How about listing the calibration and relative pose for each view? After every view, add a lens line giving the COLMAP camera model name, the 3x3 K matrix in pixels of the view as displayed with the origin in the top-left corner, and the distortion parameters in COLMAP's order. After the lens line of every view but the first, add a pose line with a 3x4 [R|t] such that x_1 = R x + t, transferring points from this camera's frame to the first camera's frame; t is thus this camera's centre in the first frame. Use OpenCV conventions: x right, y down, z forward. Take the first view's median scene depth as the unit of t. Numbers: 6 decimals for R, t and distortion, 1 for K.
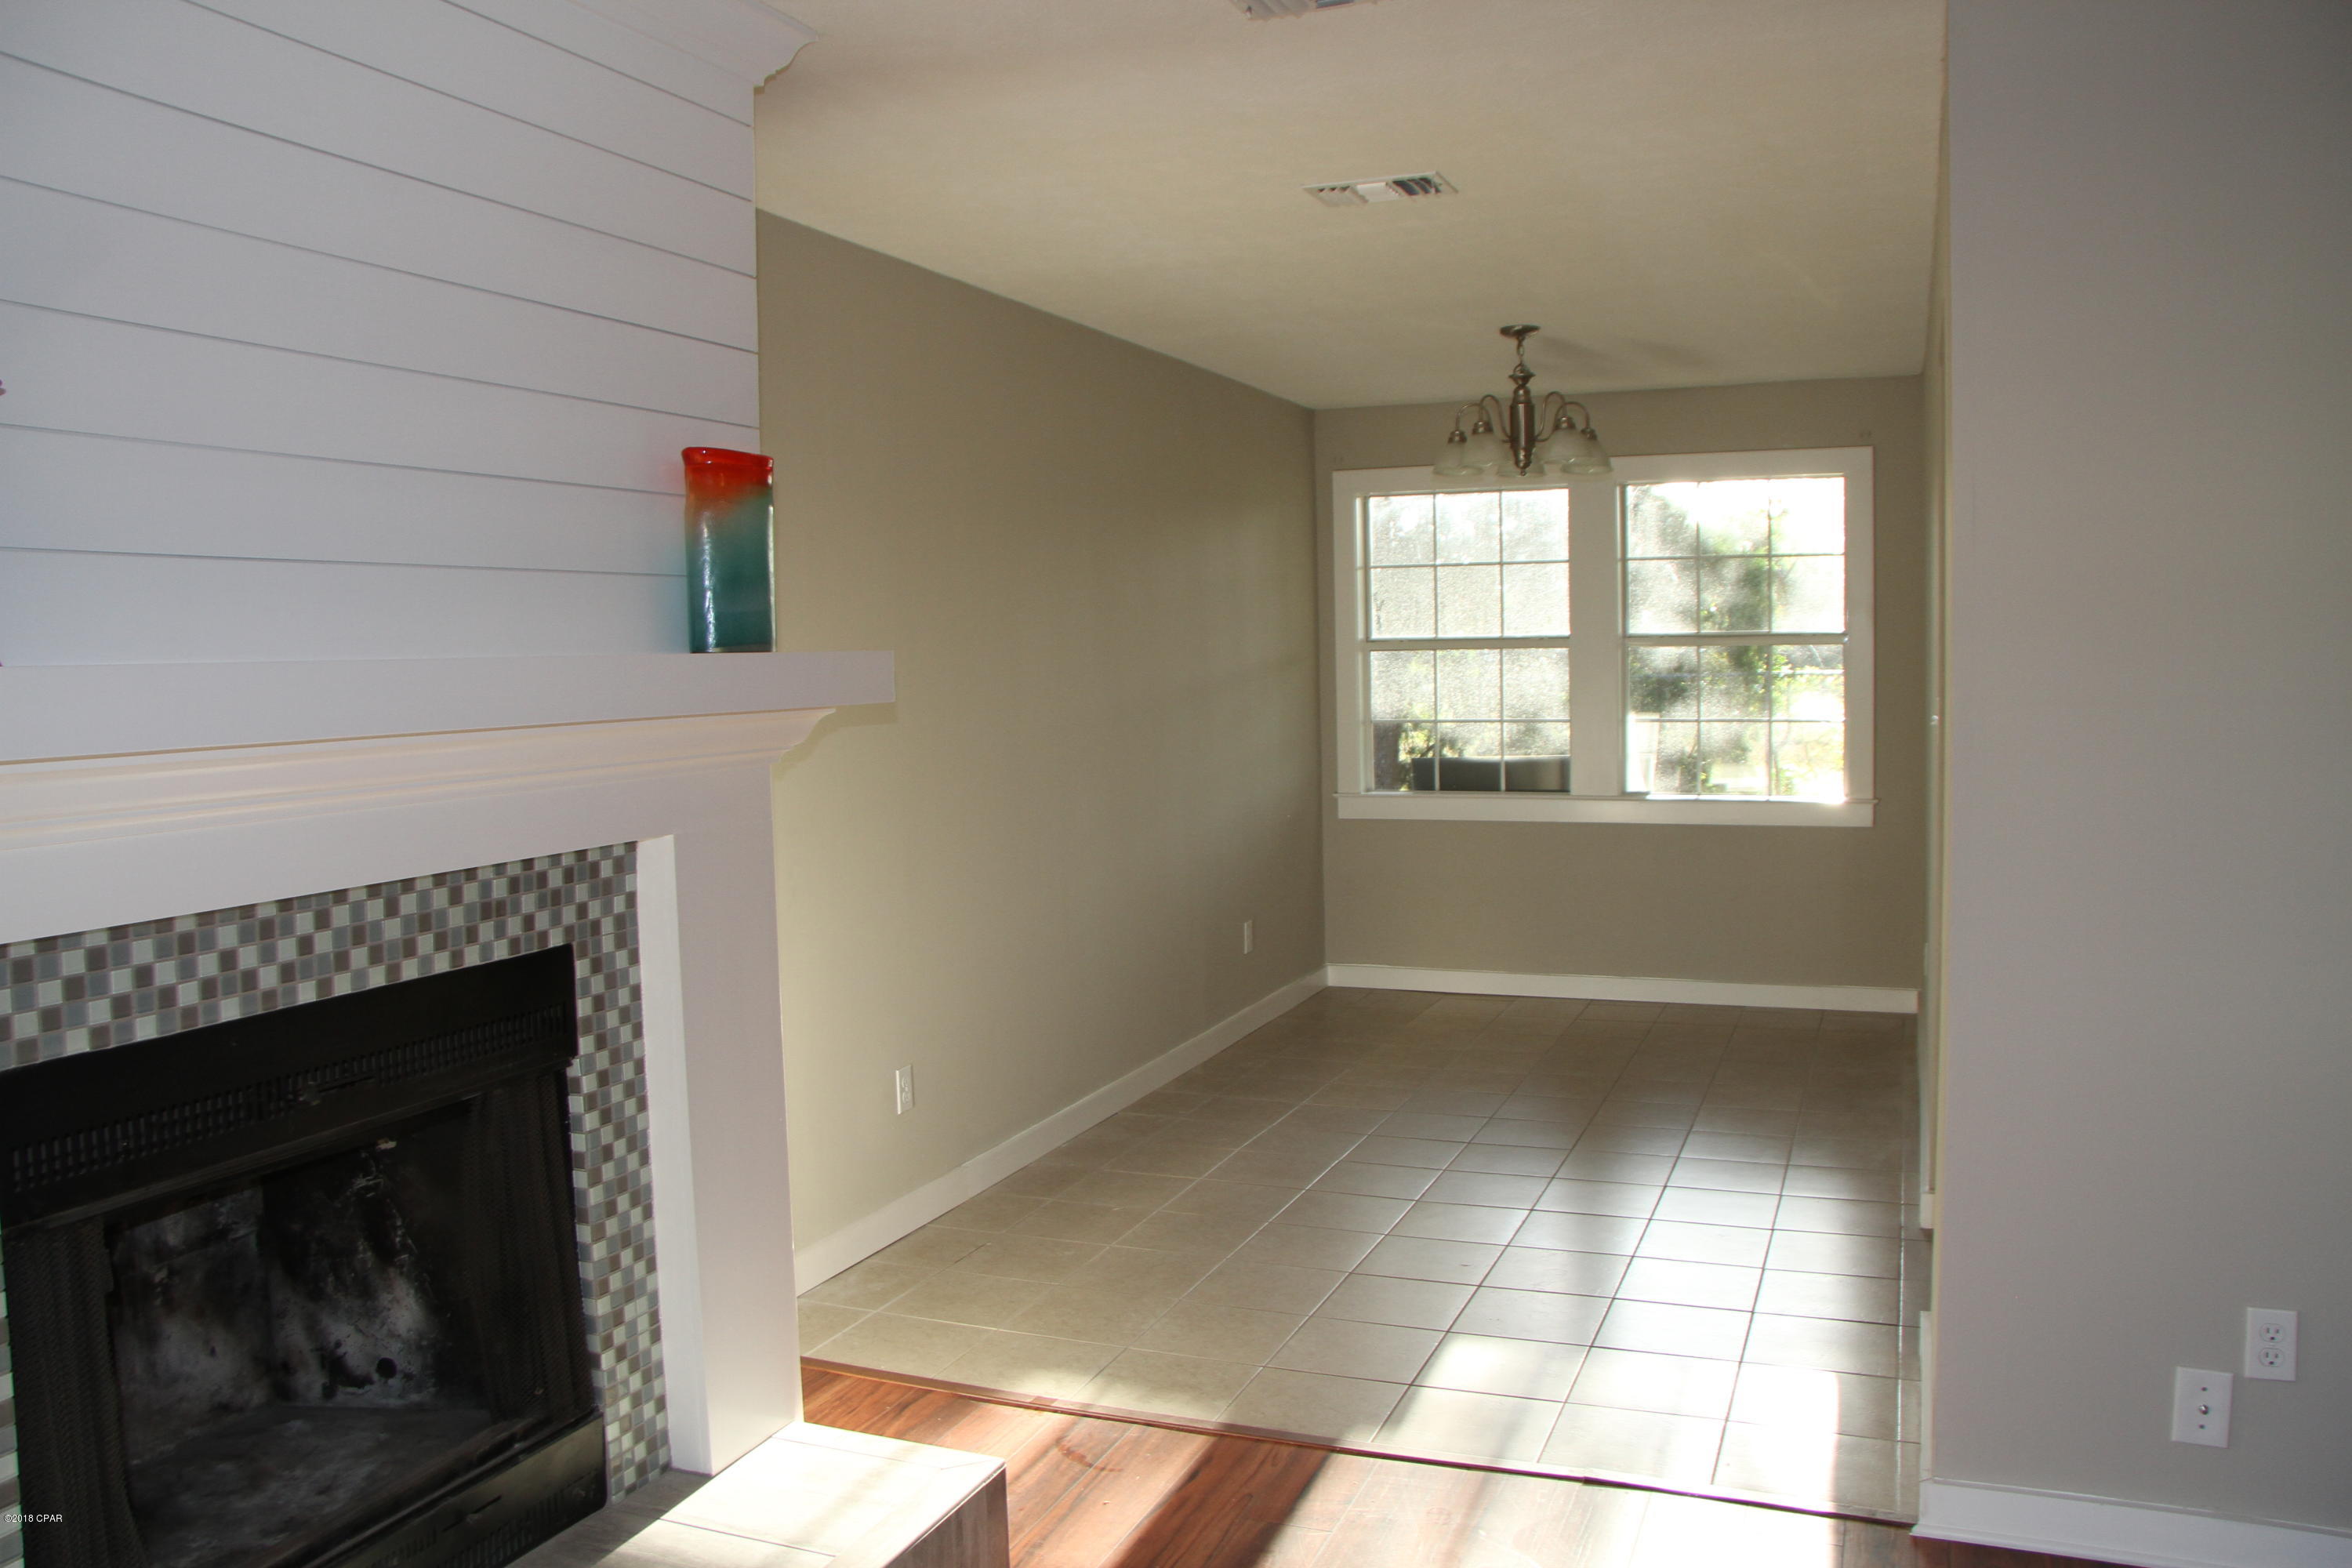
lens RADIAL K [[1832.5, 0, 1176.0], [0, 1832.5, 784.0], [0, 0, 1]] dist [-0.183749, 0.137125]
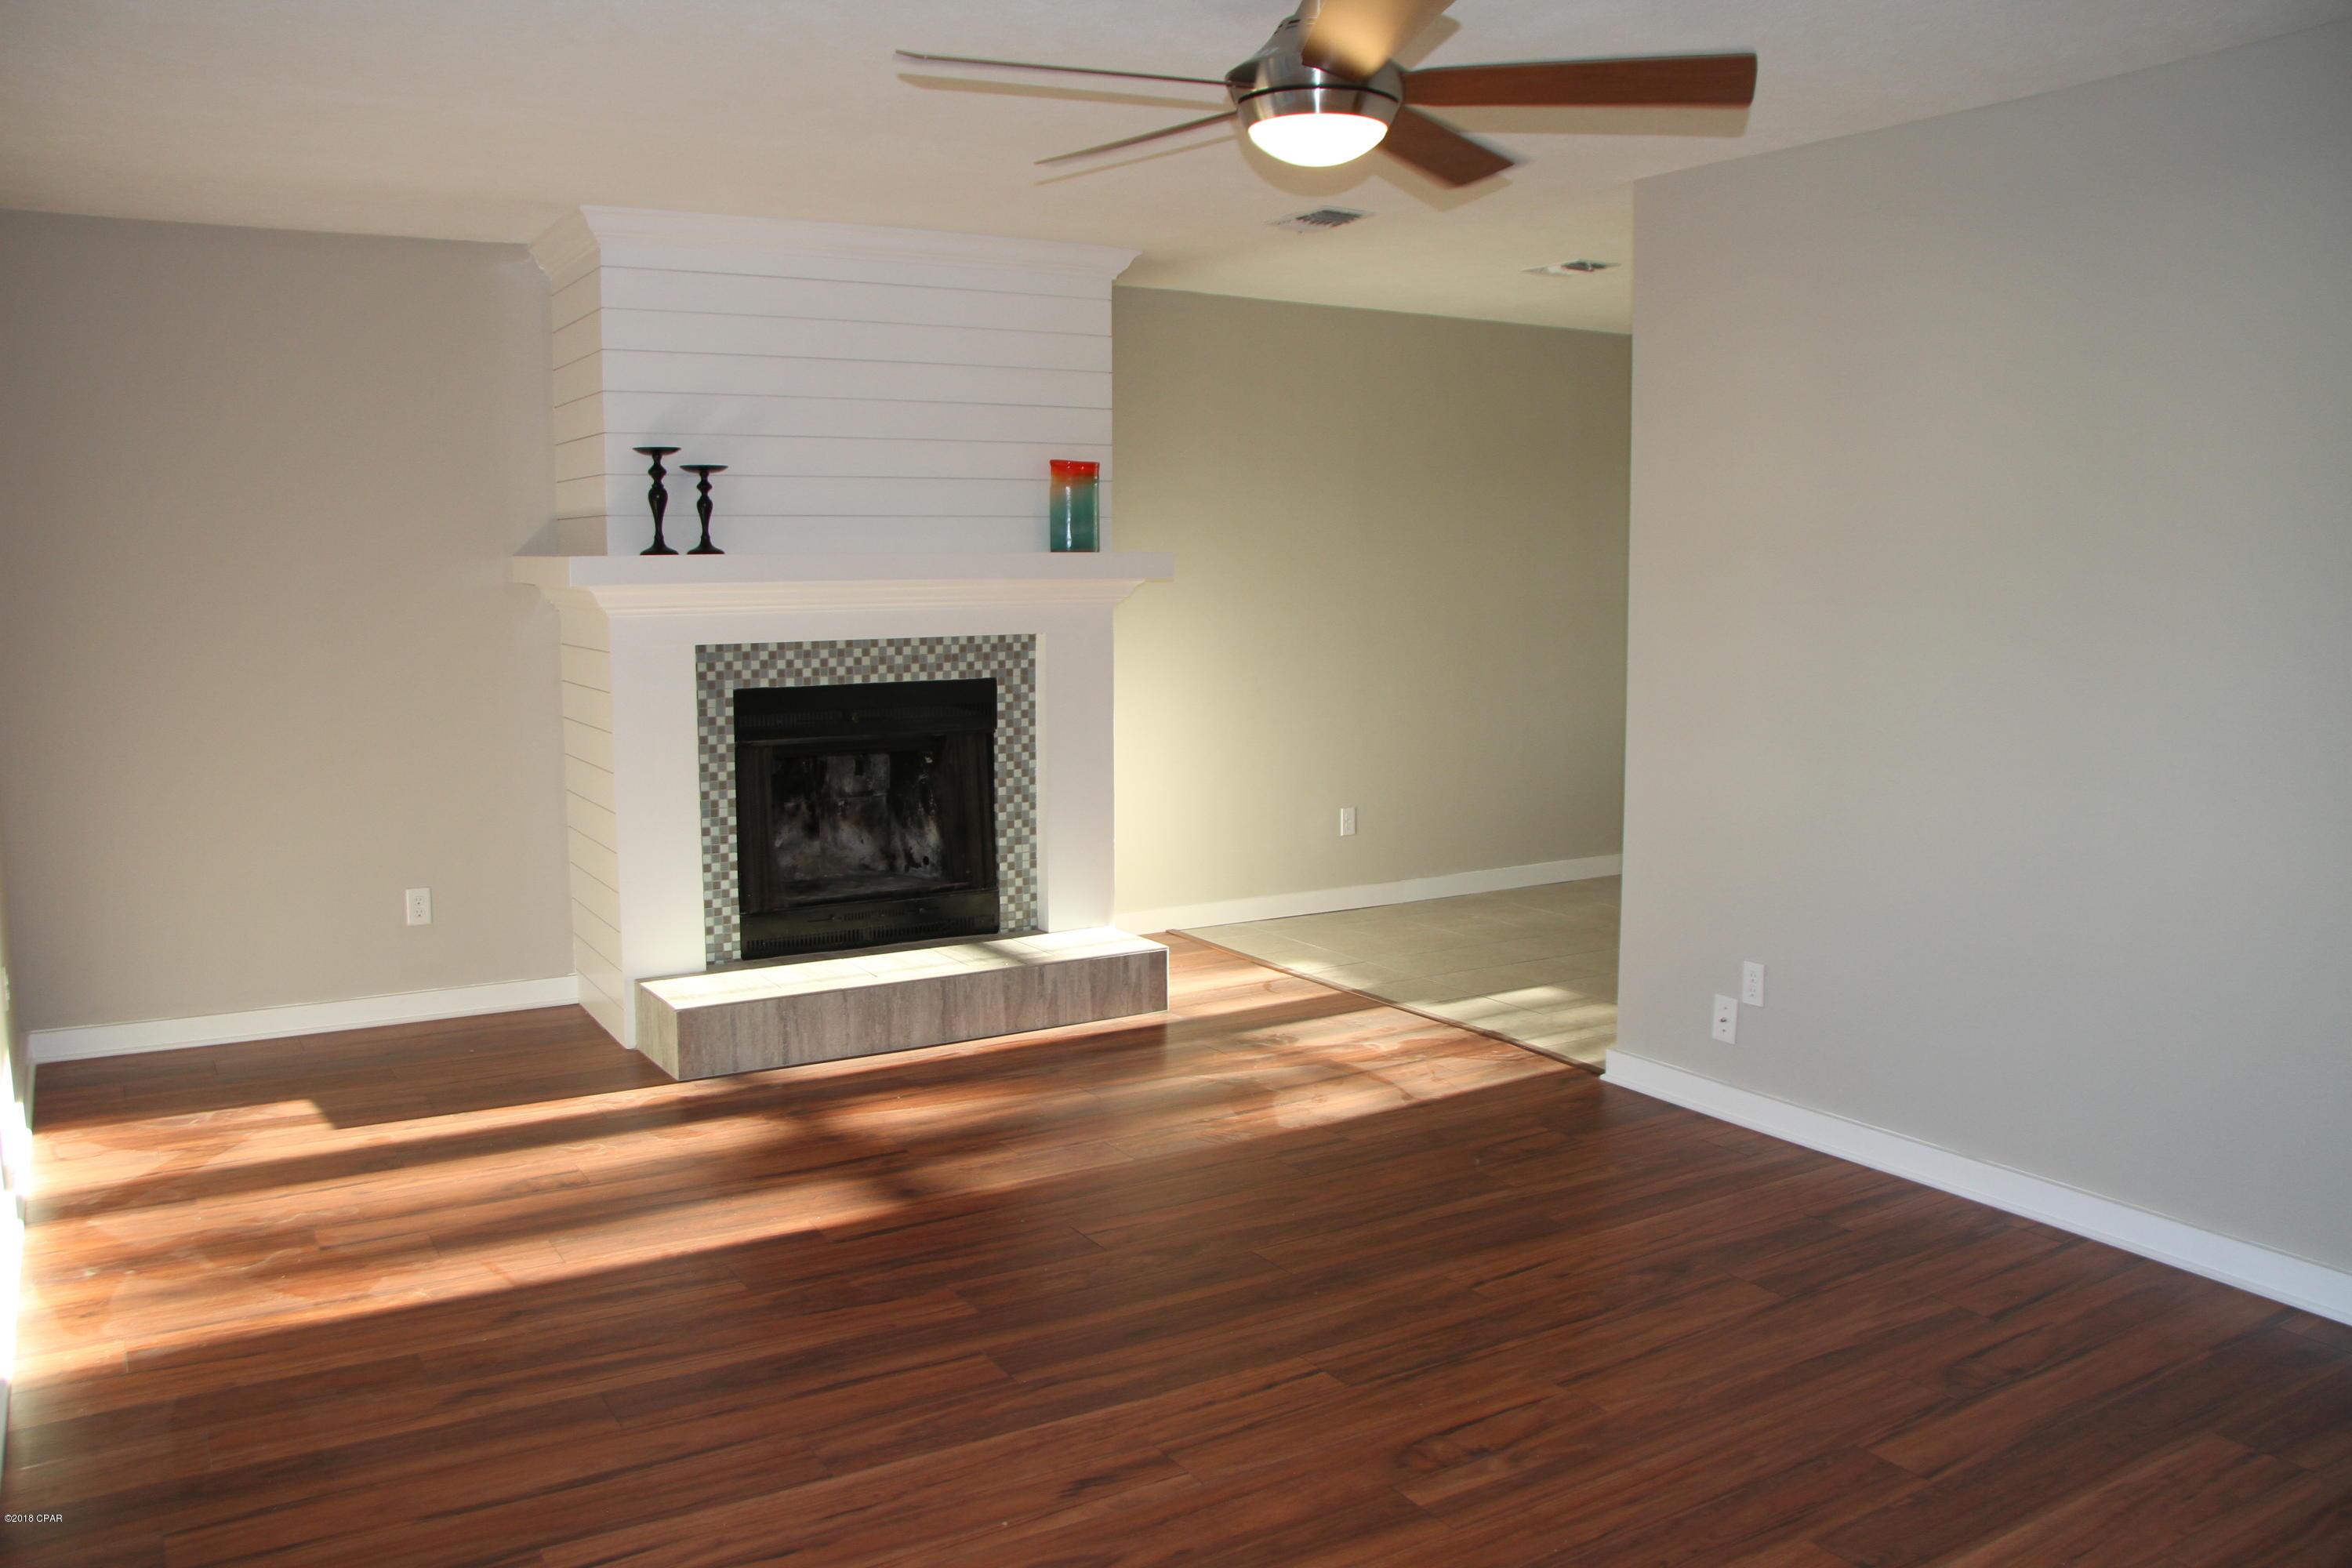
lens RADIAL K [[1832.5, 0, 1176.0], [0, 1832.5, 784.0], [0, 0, 1]] dist [-0.183749, 0.137125]
pose [[0.810199, 0.091639, -0.578947, 1.190848], [-0.057522, 0.995366, 0.077054, 0.030311], [0.583325, -0.029127, 0.811716, -0.748738]]
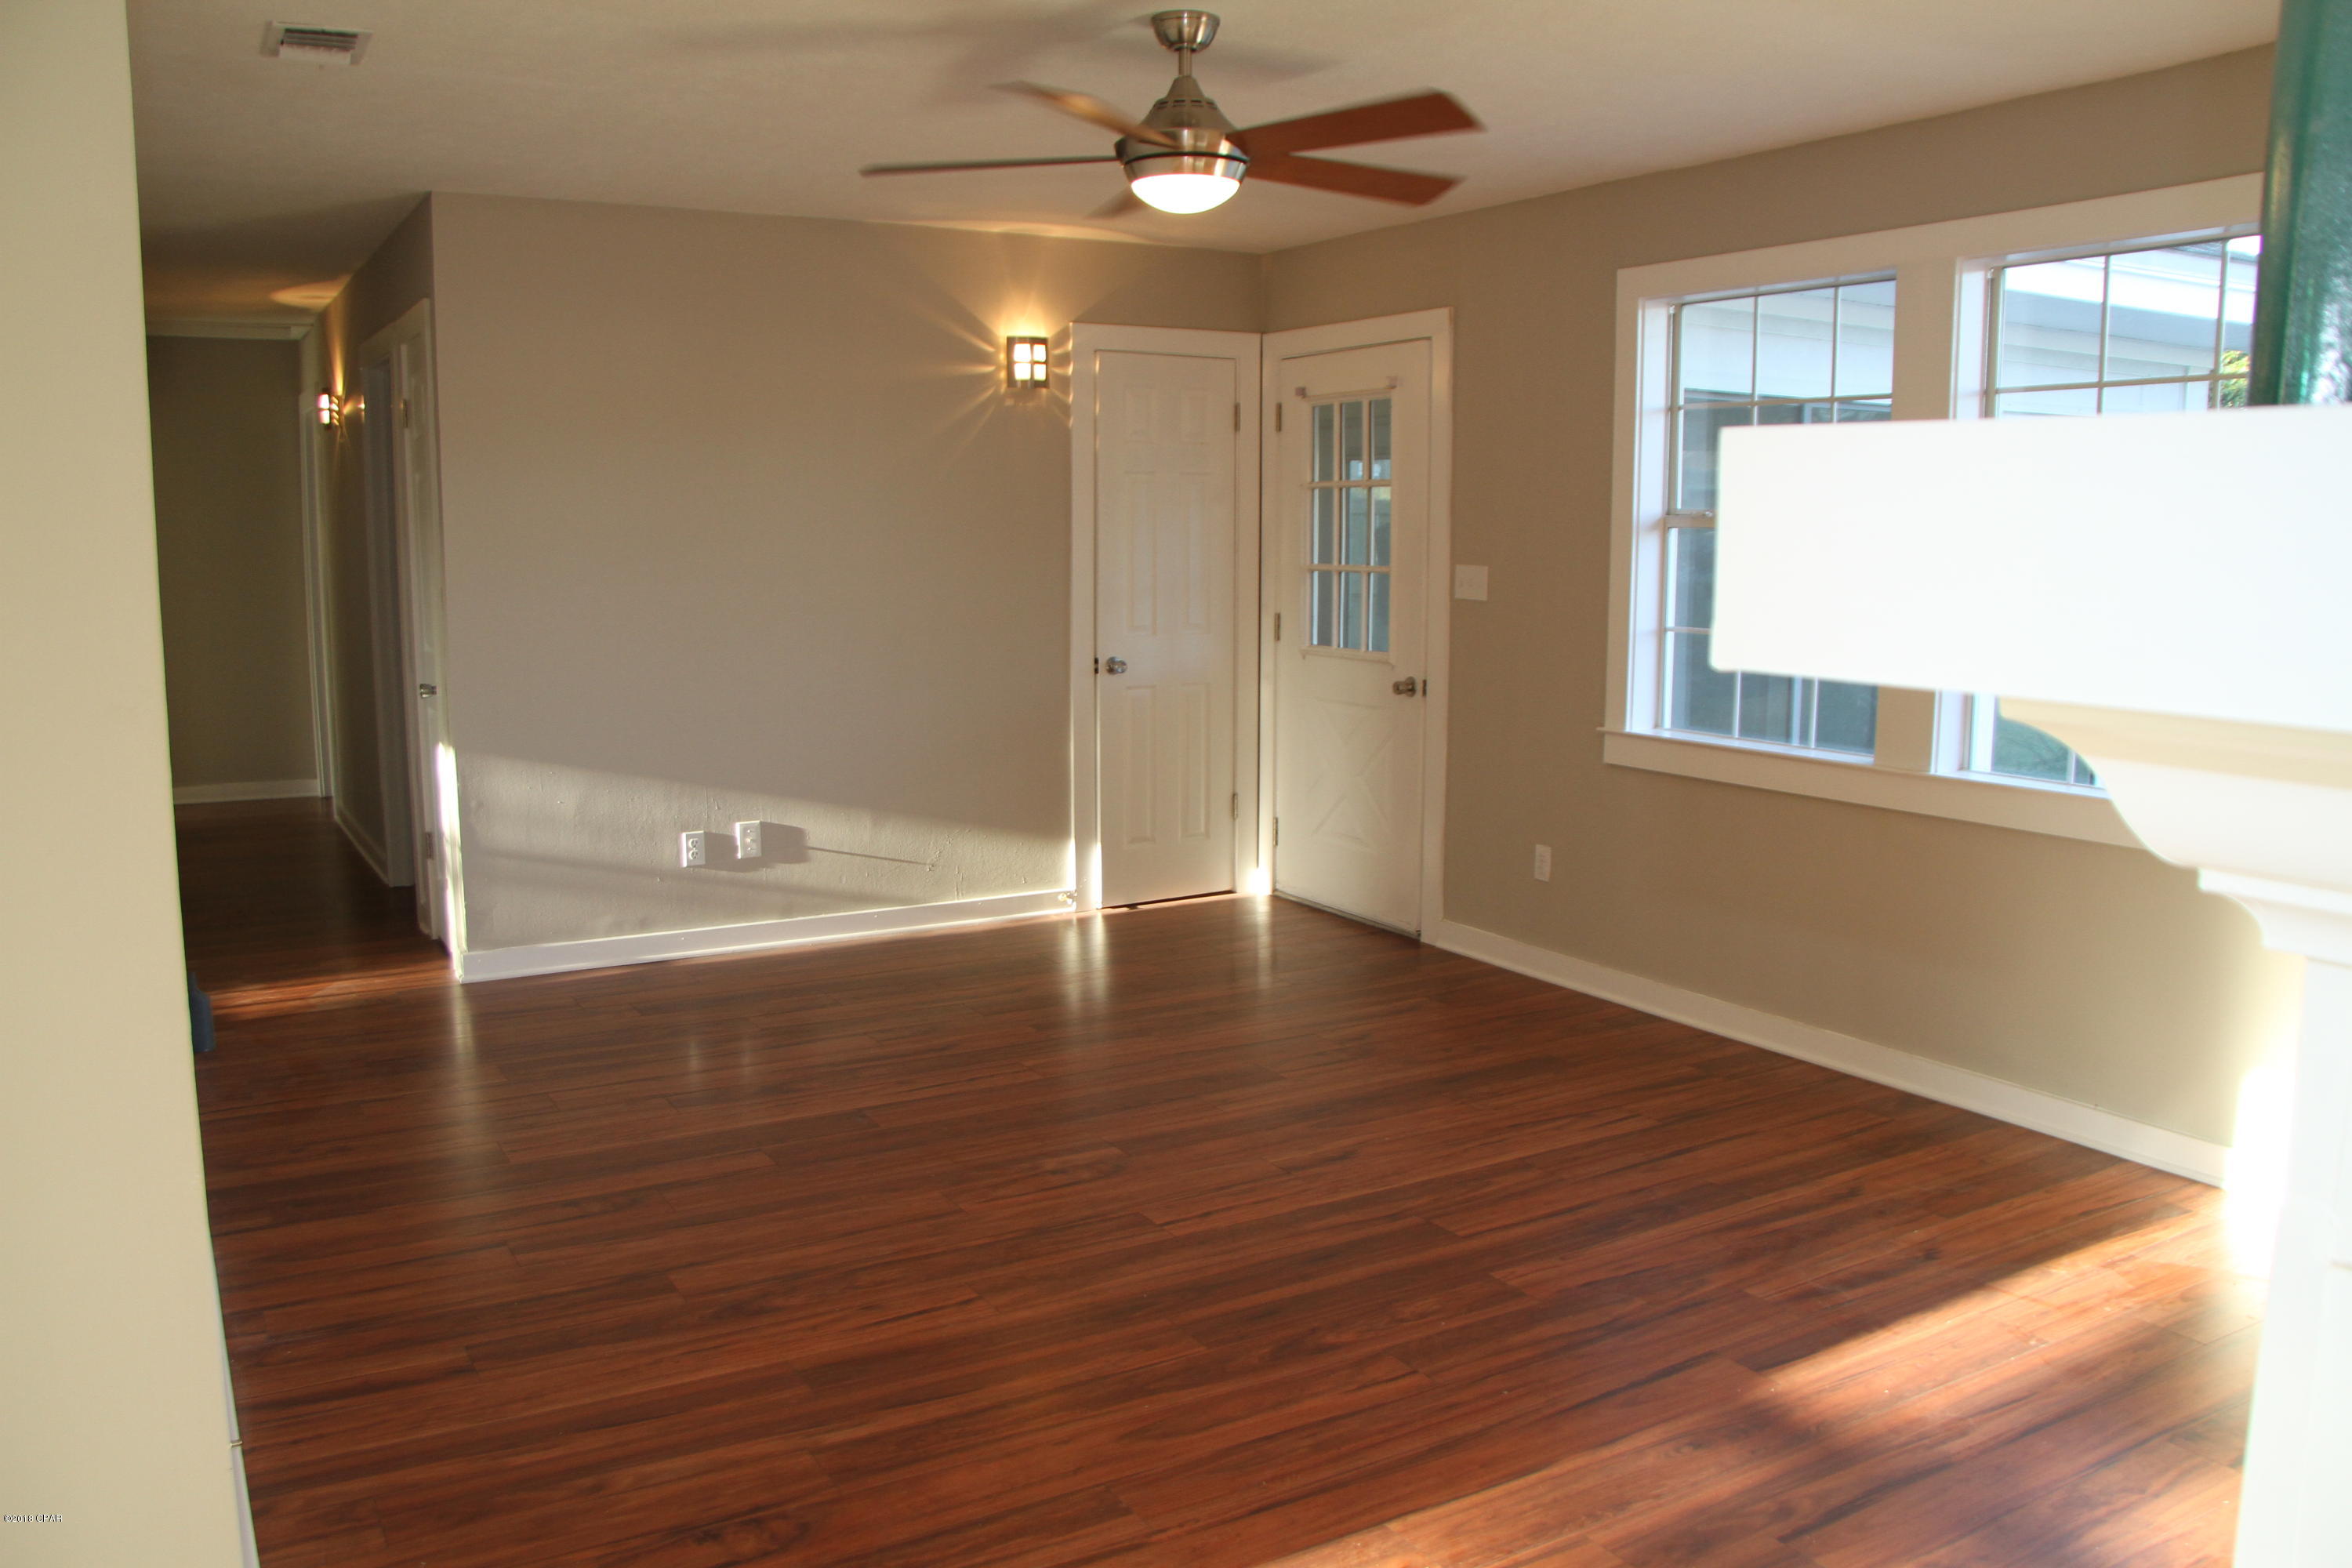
lens RADIAL K [[1863.4, 0, 1121.5], [0, 1863.4, 786.6], [0, 0, 1]] dist [-0.148155, 0.001734]
pose [[-0.783448, -0.064164, 0.618136, -0.268014], [0.061035, 0.981903, 0.179282, -0.081820], [-0.618453, 0.178186, -0.765353, 1.381874]]
